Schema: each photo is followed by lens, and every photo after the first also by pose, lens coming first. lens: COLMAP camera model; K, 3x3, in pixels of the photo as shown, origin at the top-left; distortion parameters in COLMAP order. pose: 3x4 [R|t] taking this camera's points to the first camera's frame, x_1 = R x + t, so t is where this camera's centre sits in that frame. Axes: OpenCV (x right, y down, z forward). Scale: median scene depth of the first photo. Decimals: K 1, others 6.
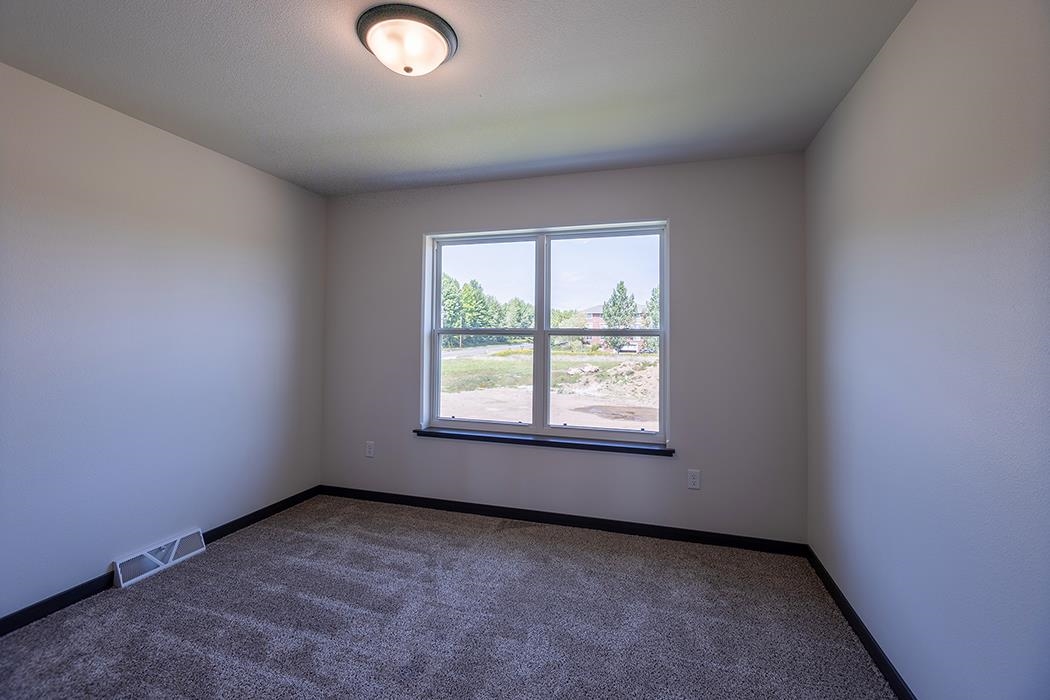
lens RADIAL K [[457.6, 0, 523.9], [0, 457.6, 325.5], [0, 0, 1]] dist [0.001387, 0.000056]
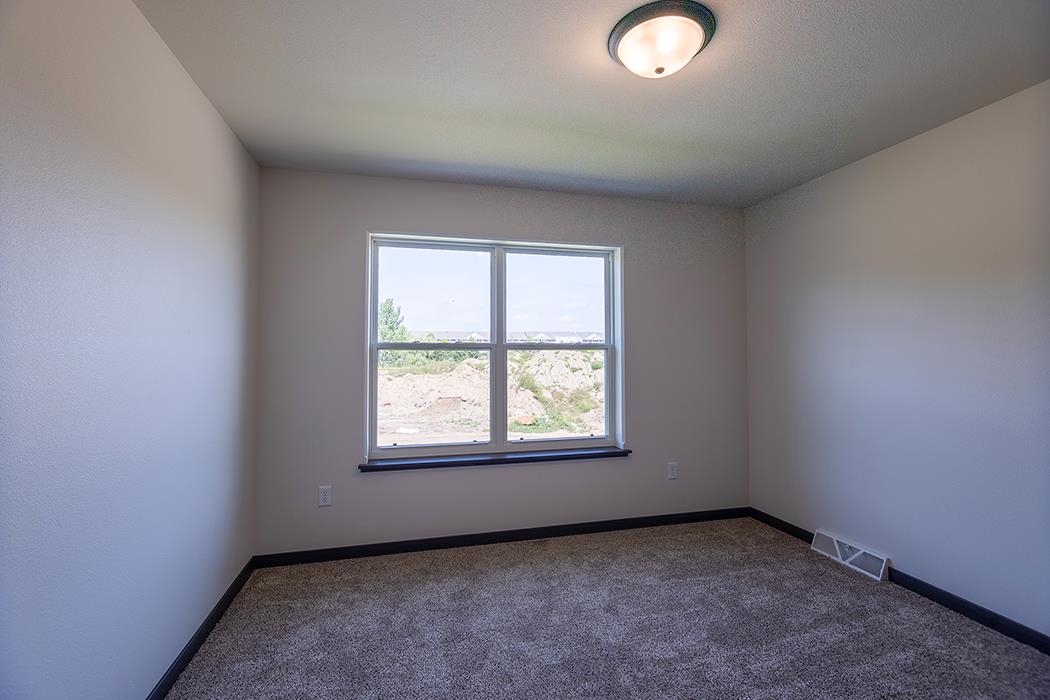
lens RADIAL K [[463.2, 0, 520.2], [0, 463.2, 330.8], [0, 0, 1]] dist [-0.000307, -0.000011]
pose [[0.857666, 0.011647, 0.514075, -0.428979], [-0.002850, 0.999836, -0.017898, -0.000951], [-0.514199, 0.013886, 0.857558, 0.129257]]
